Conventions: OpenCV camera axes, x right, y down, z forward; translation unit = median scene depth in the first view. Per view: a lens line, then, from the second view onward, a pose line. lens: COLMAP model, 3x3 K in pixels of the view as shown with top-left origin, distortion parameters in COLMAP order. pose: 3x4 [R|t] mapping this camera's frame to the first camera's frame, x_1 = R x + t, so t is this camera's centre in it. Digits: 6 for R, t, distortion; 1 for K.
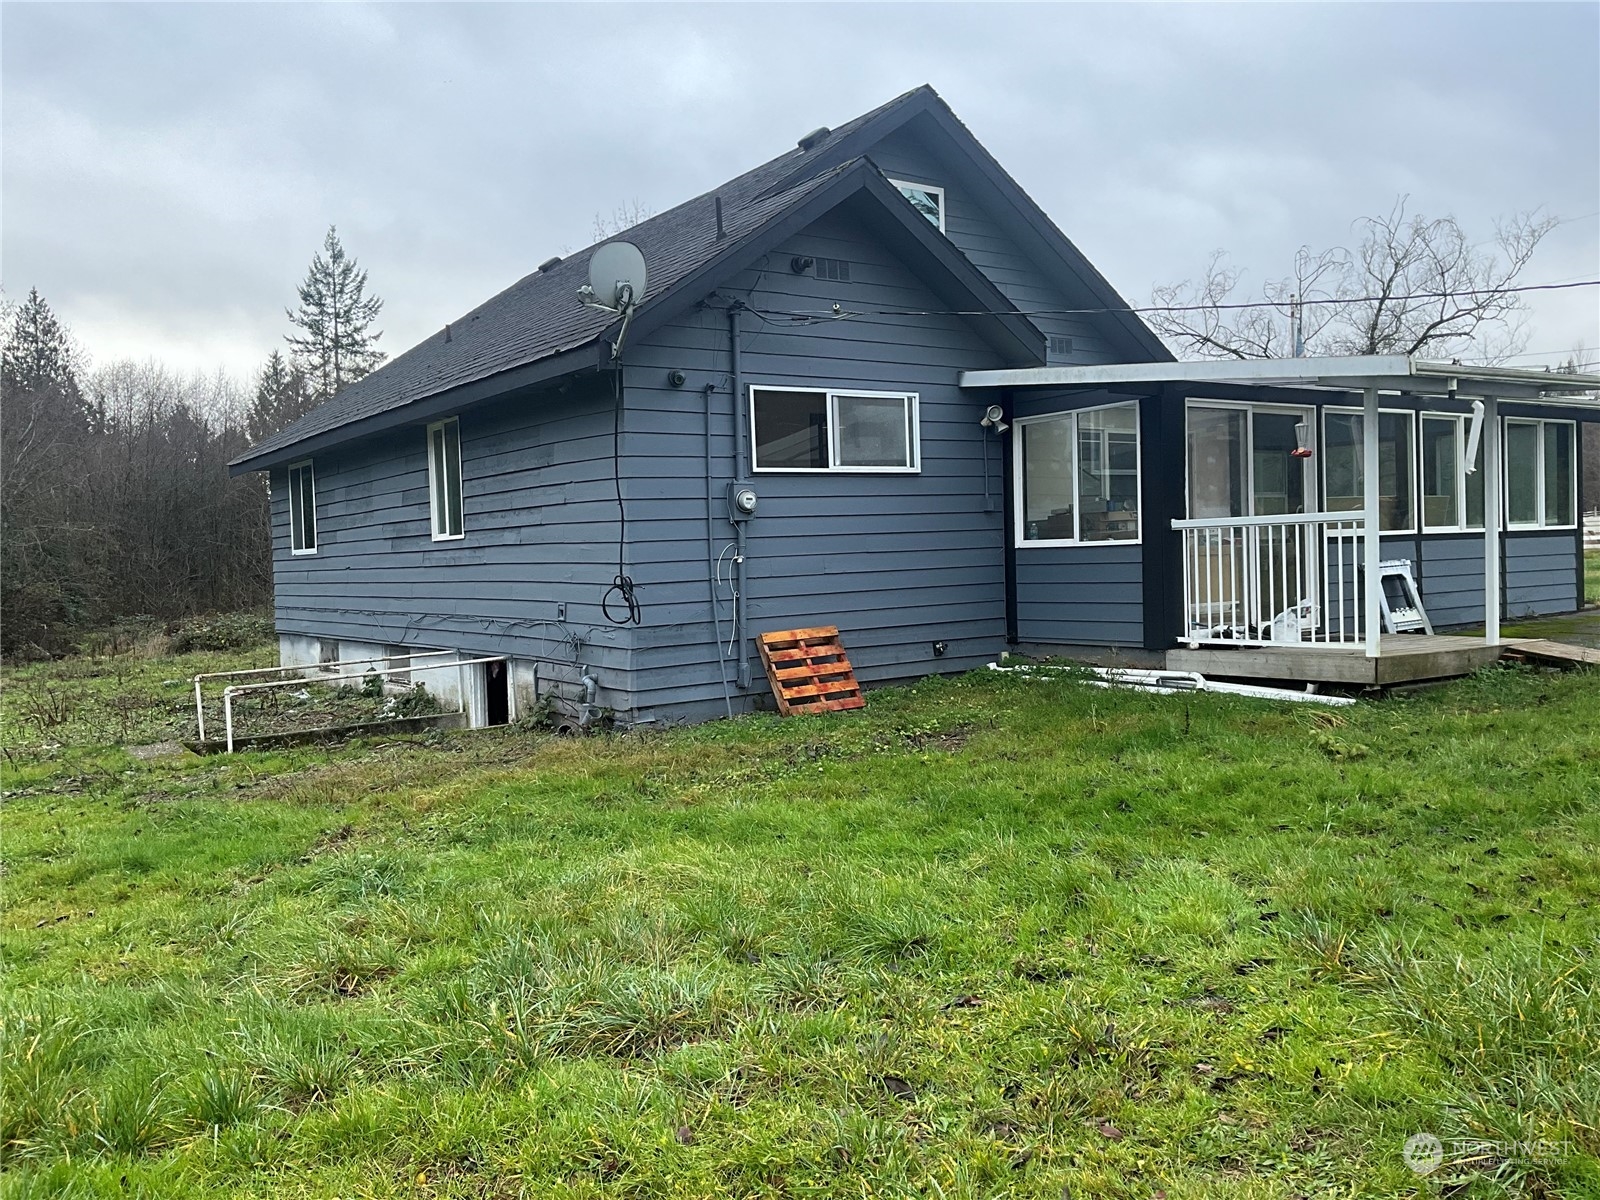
lens RADIAL K [[1347.3, 0, 799.6], [0, 1347.3, 595.3], [0, 0, 1]] dist [0.019872, -0.004057]
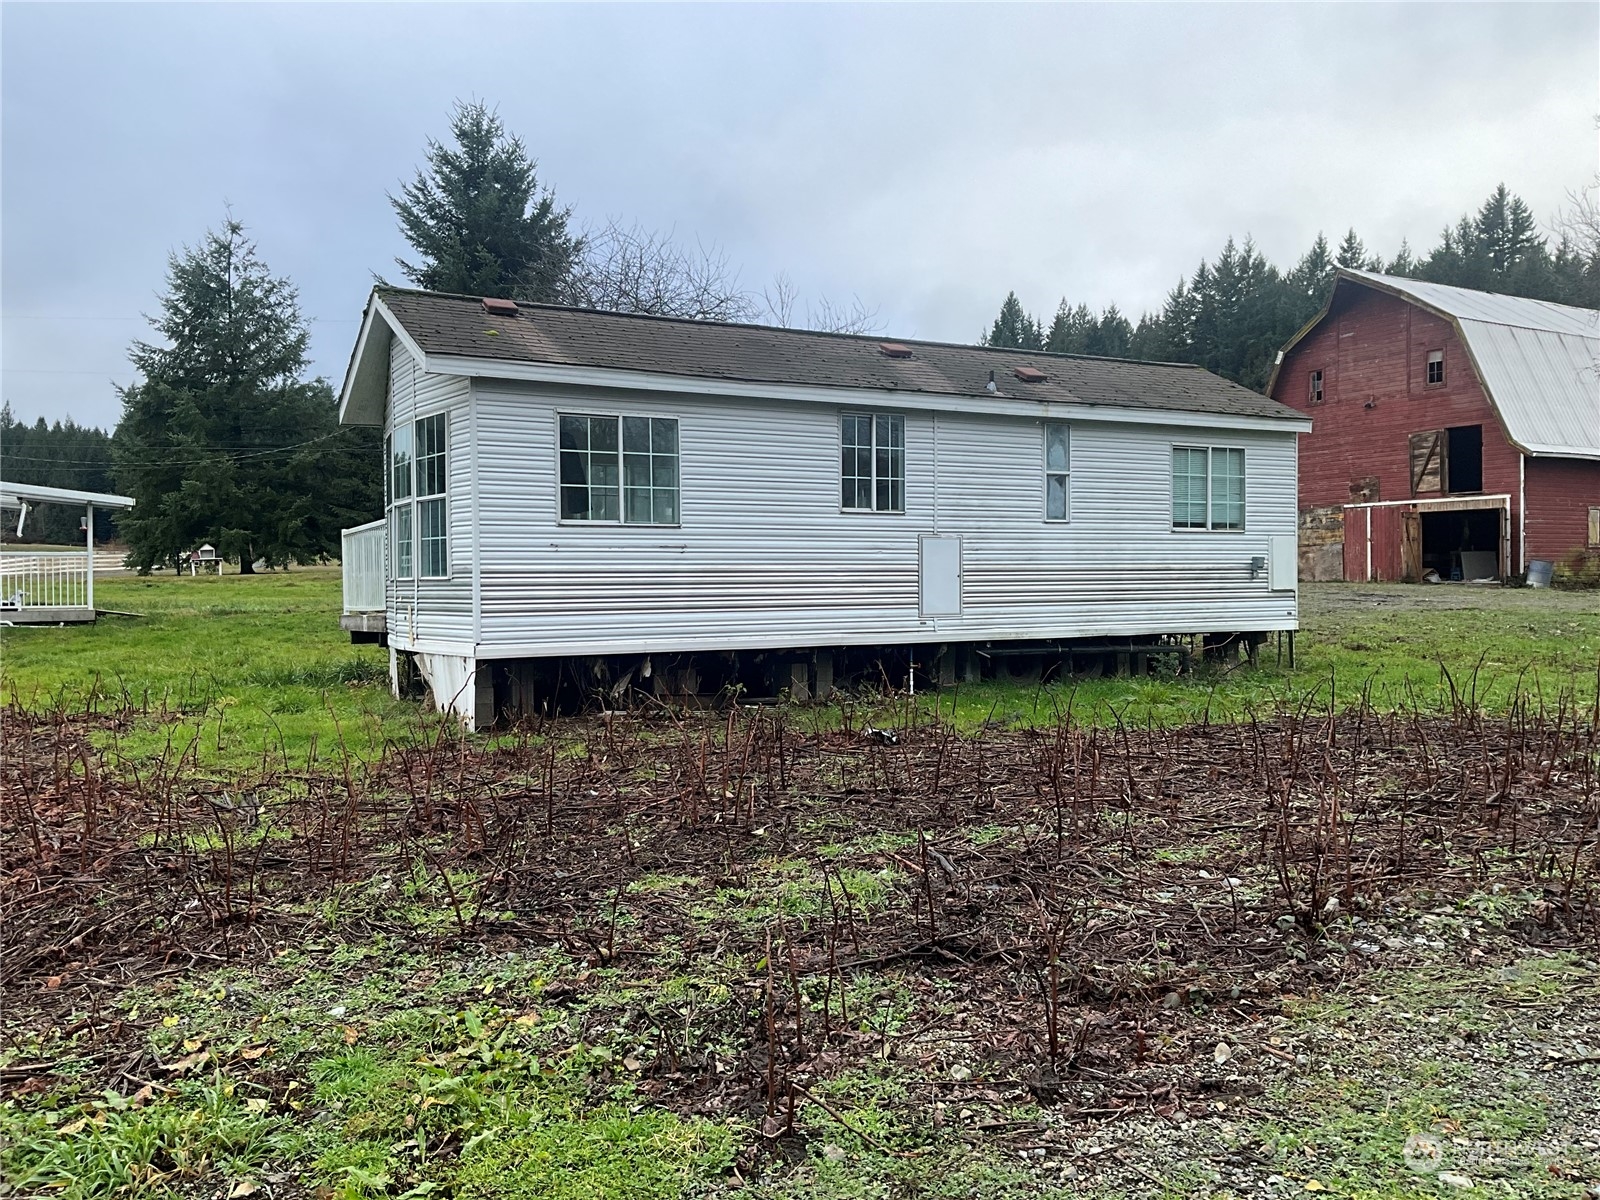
lens RADIAL K [[1347.3, 0, 797.0], [0, 1347.3, 596.9], [0, 0, 1]] dist [0.019872, -0.004057]
pose [[0.110490, 0.017236, 0.993728, -1.478935], [0.028580, 0.999381, -0.020511, 0.084524], [-0.993466, 0.030667, 0.109929, -0.453626]]
